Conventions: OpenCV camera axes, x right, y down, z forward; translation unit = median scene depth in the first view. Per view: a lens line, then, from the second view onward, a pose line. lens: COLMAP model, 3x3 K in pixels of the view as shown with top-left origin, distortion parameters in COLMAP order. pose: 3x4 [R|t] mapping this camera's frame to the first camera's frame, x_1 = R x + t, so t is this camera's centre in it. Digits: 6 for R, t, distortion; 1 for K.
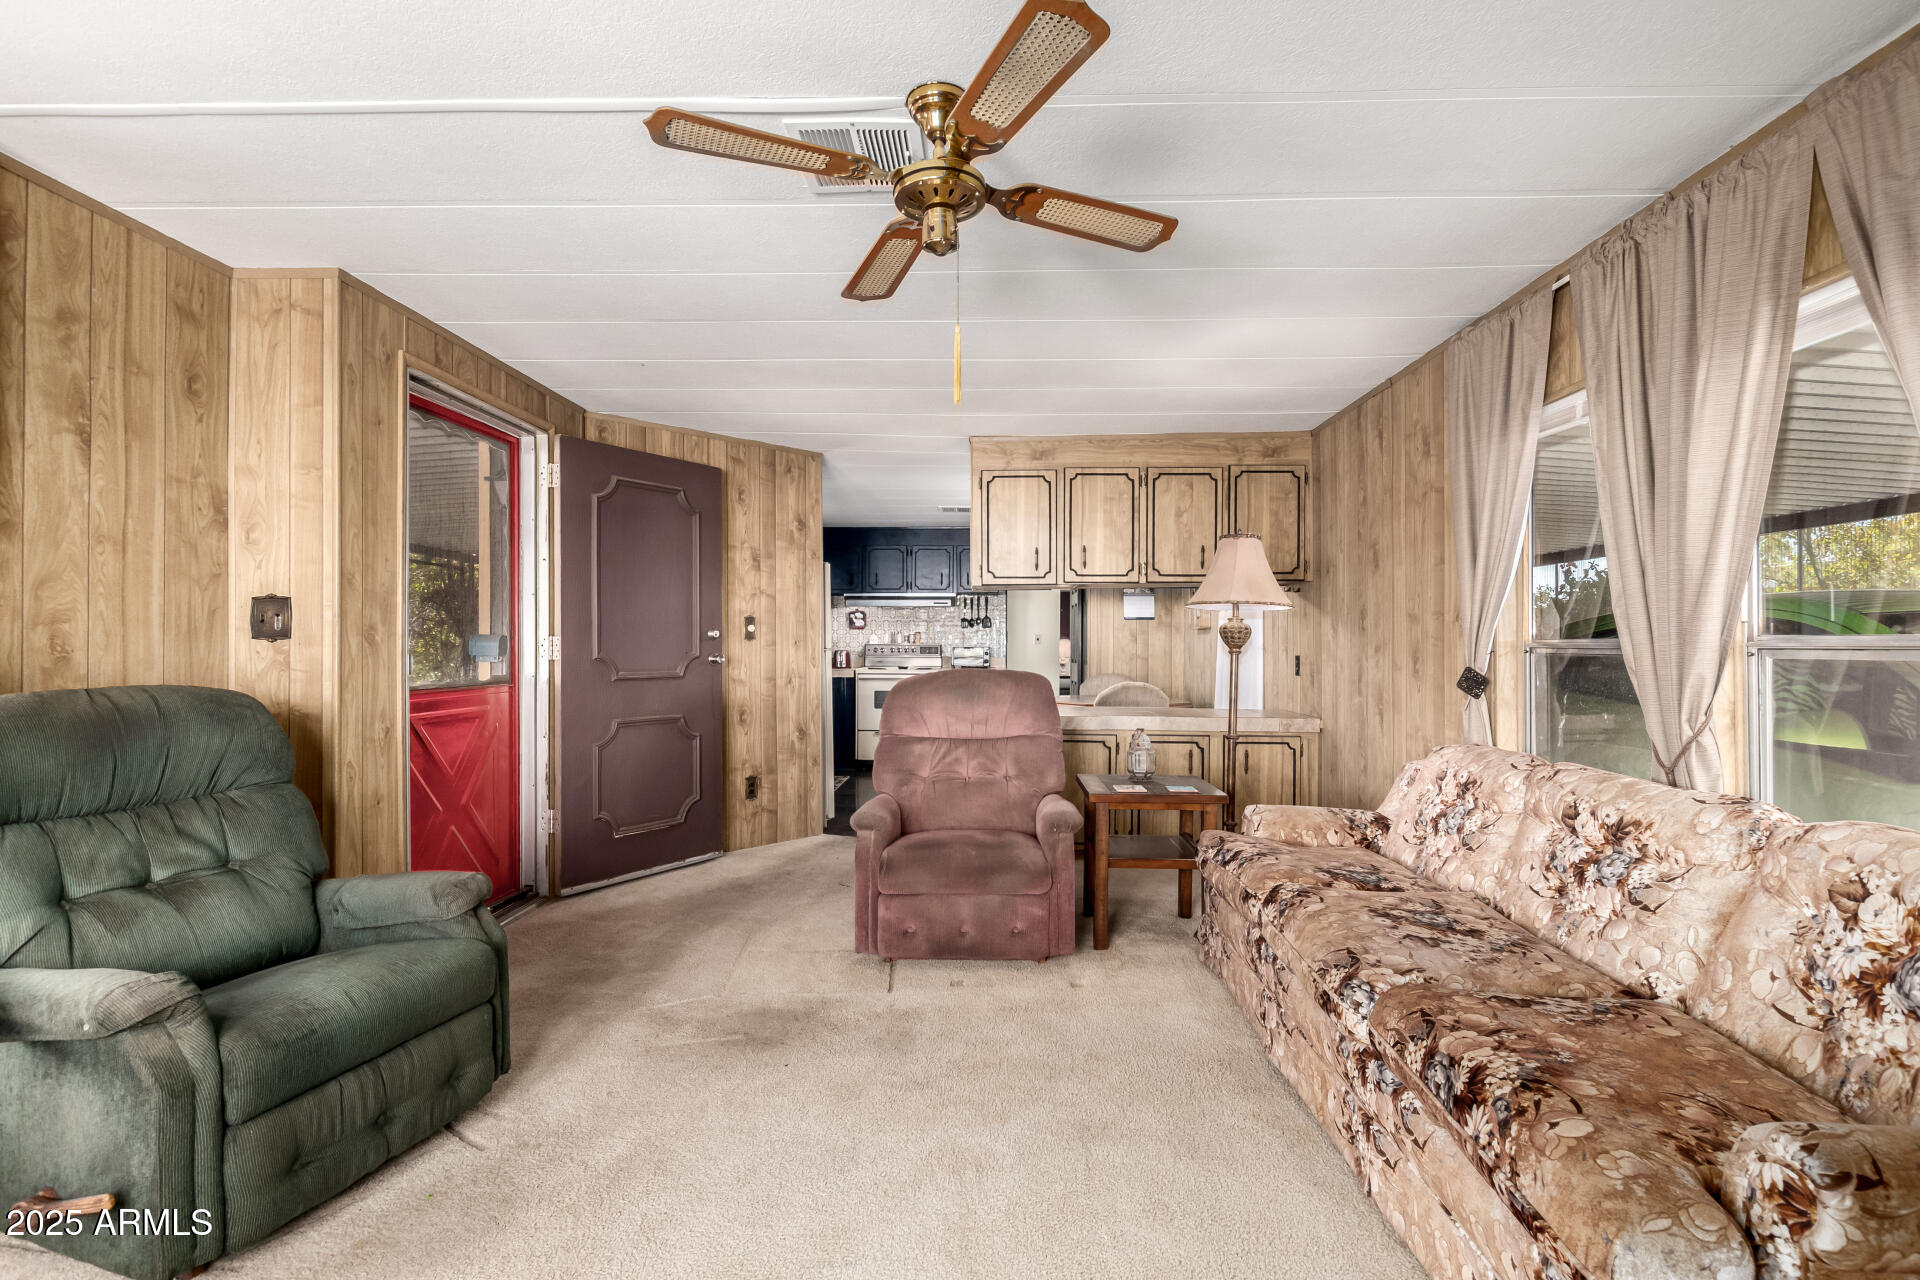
lens RADIAL K [[889.5, 0, 970.9], [0, 889.5, 617.3], [0, 0, 1]] dist [0.004091, 0.000052]
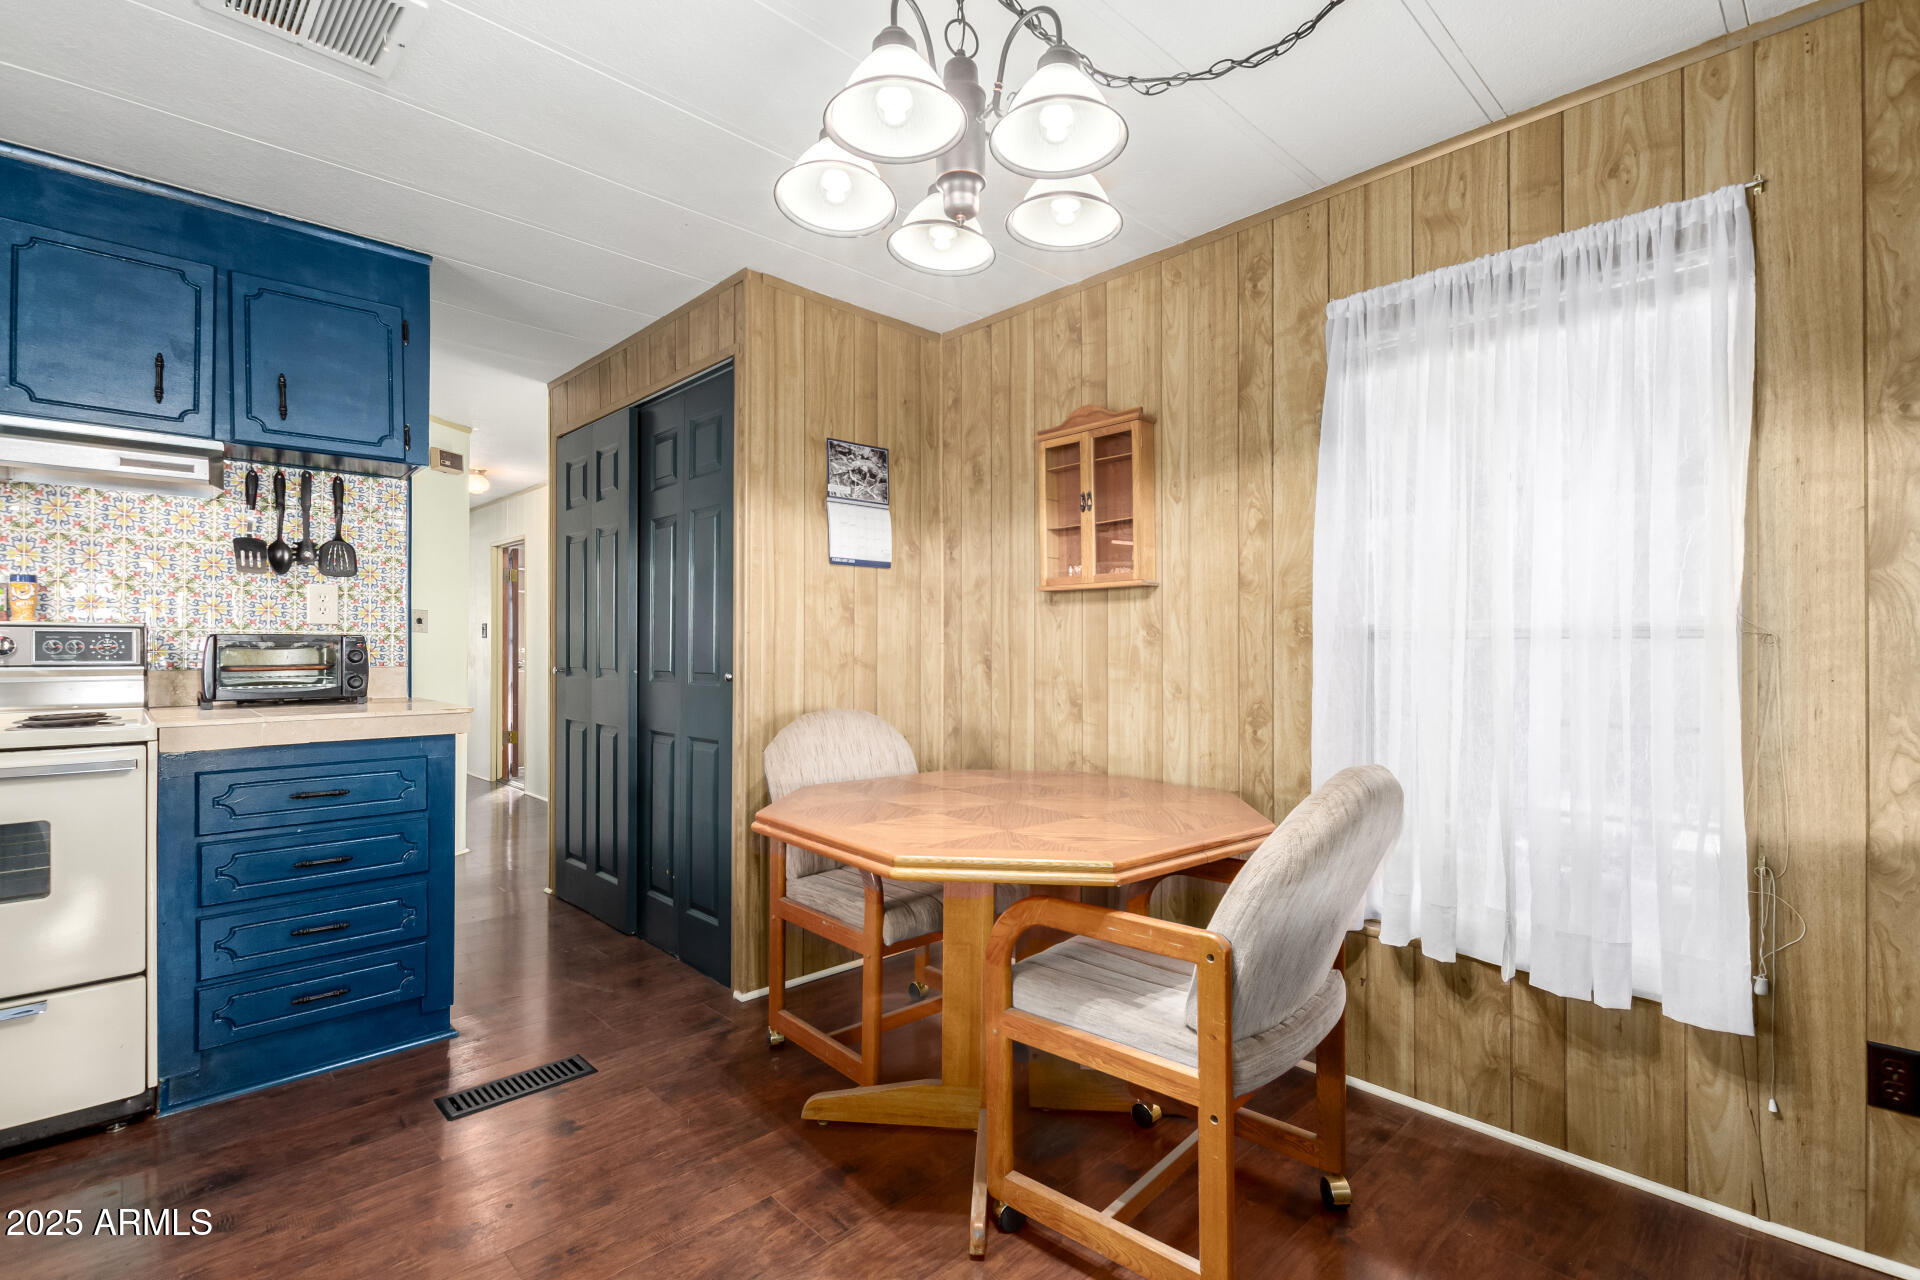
lens RADIAL K [[882.5, 0, 960.0], [0, 882.5, 640.0], [0, 0, 1]] dist [0.002813, -0.001267]
pose [[0.702786, 0.002787, 0.711396, -0.051749], [-0.022205, 0.999591, 0.018020, 0.024820], [-0.711055, -0.028461, 0.702560, 0.635118]]
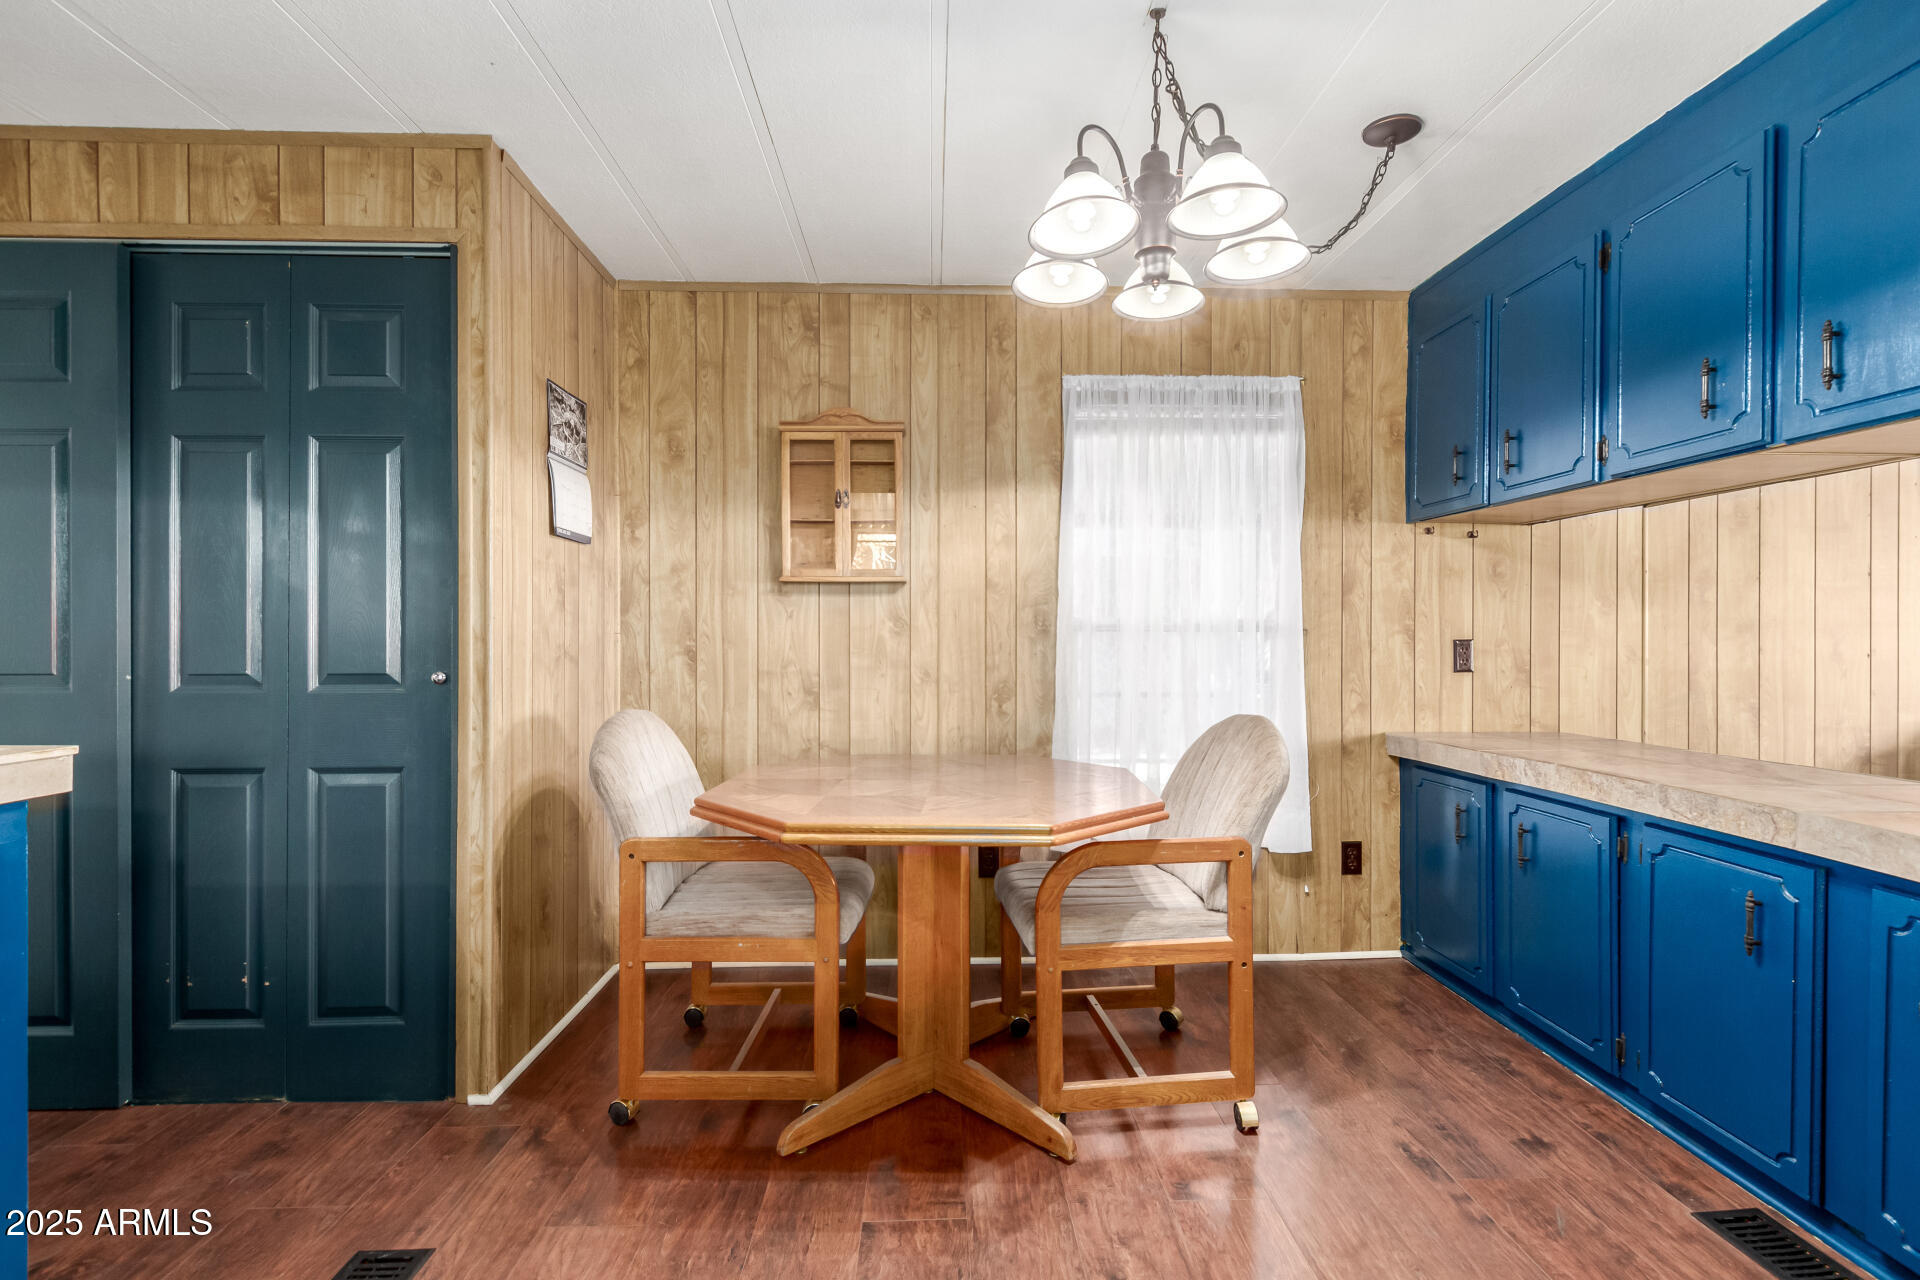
lens RADIAL K [[872.8, 0, 968.6], [0, 872.8, 637.1], [0, 0, 1]] dist [0.004555, -0.000362]
pose [[-0.060627, -0.001754, 0.998159, -0.128185], [-0.033464, 0.999440, -0.000276, 0.030628], [-0.997599, -0.033419, -0.060652, 0.801368]]
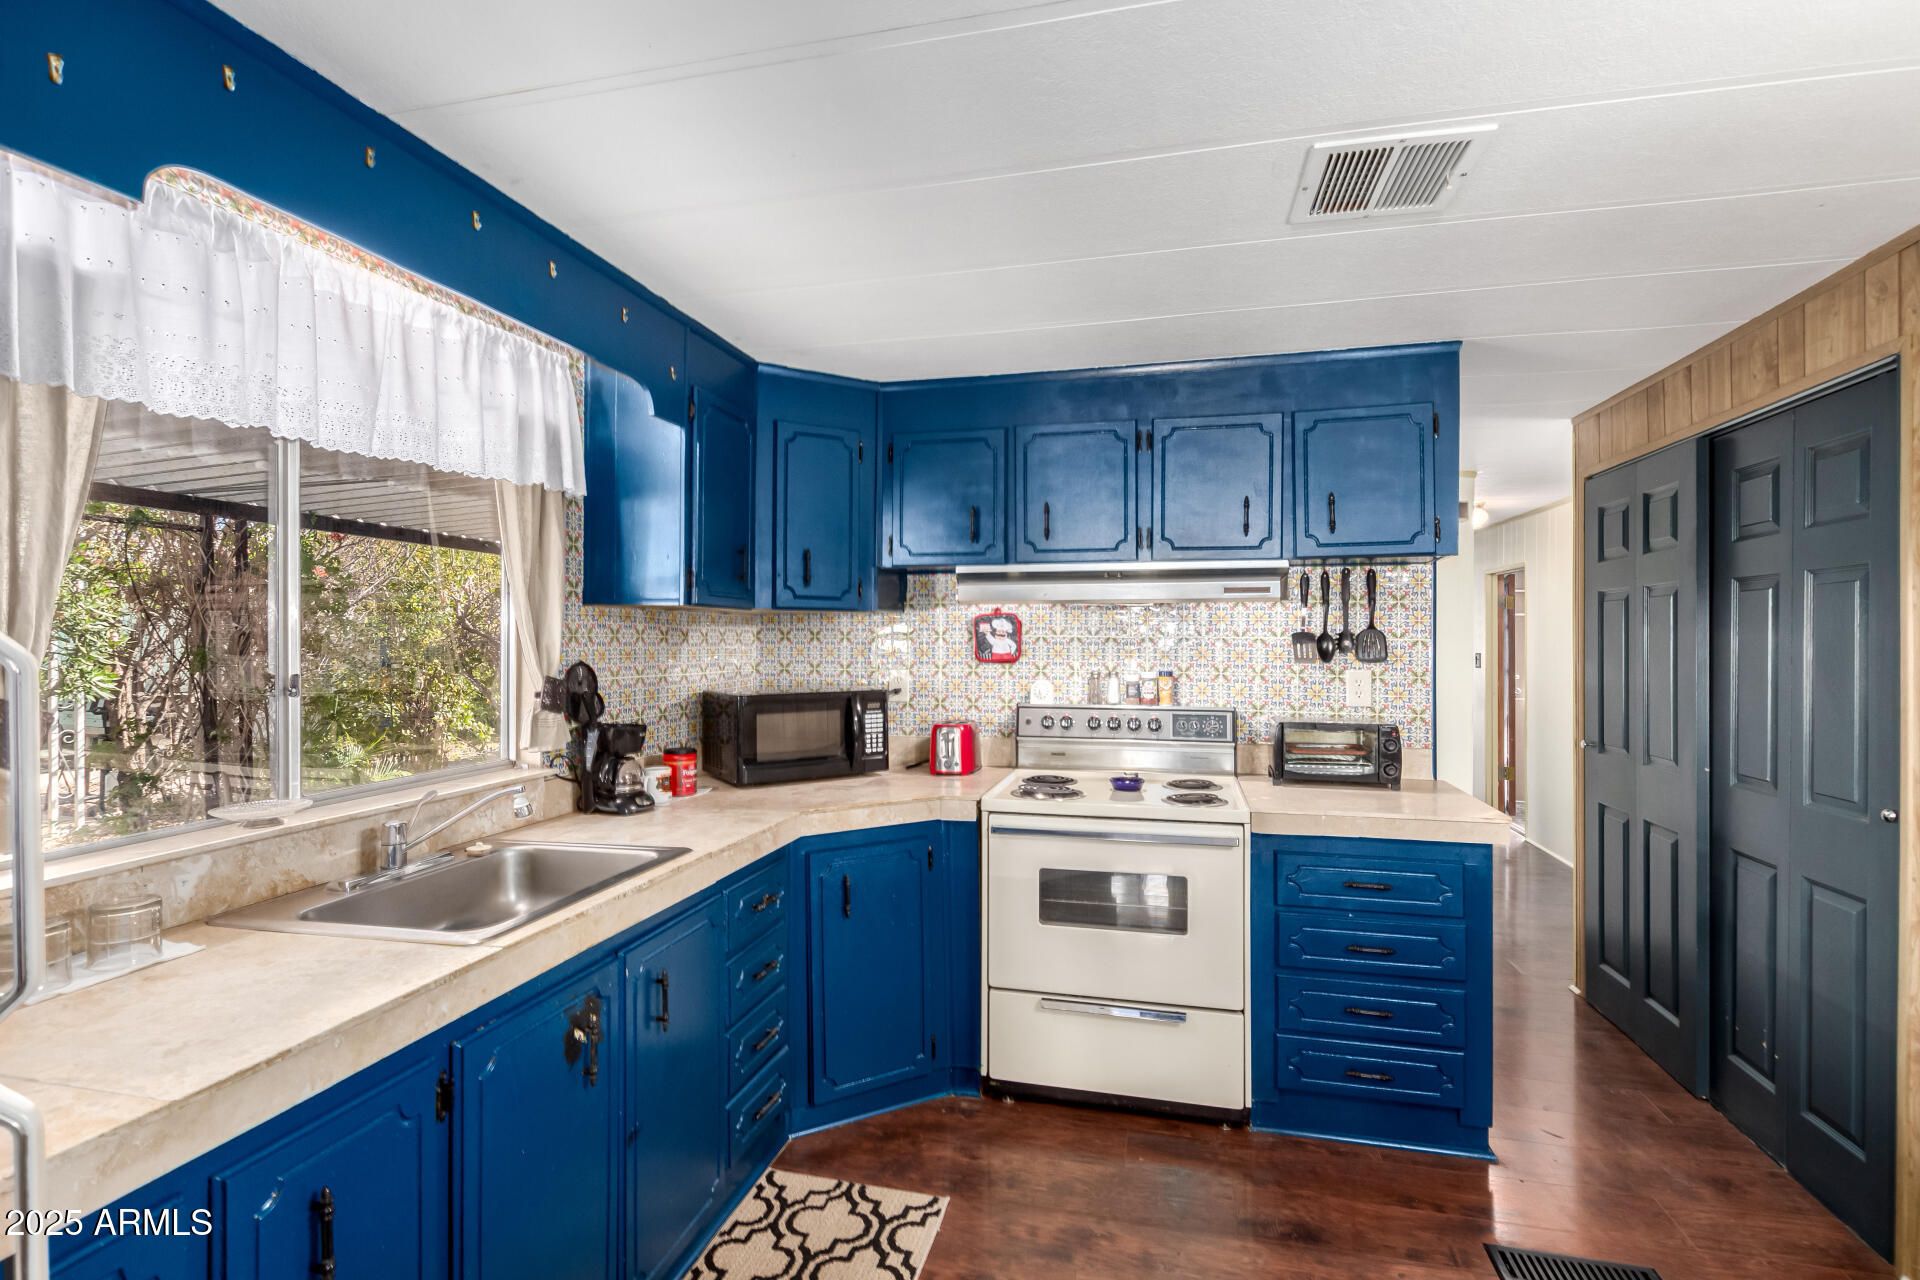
lens RADIAL K [[872.8, 0, 968.6], [0, 872.8, 637.1], [0, 0, 1]] dist [0.004555, -0.000362]
pose [[0.977442, 0.001687, -0.211196, -0.064071], [0.004464, 0.999580, 0.028643, -0.008154], [0.211156, -0.028939, 0.977024, 0.656559]]
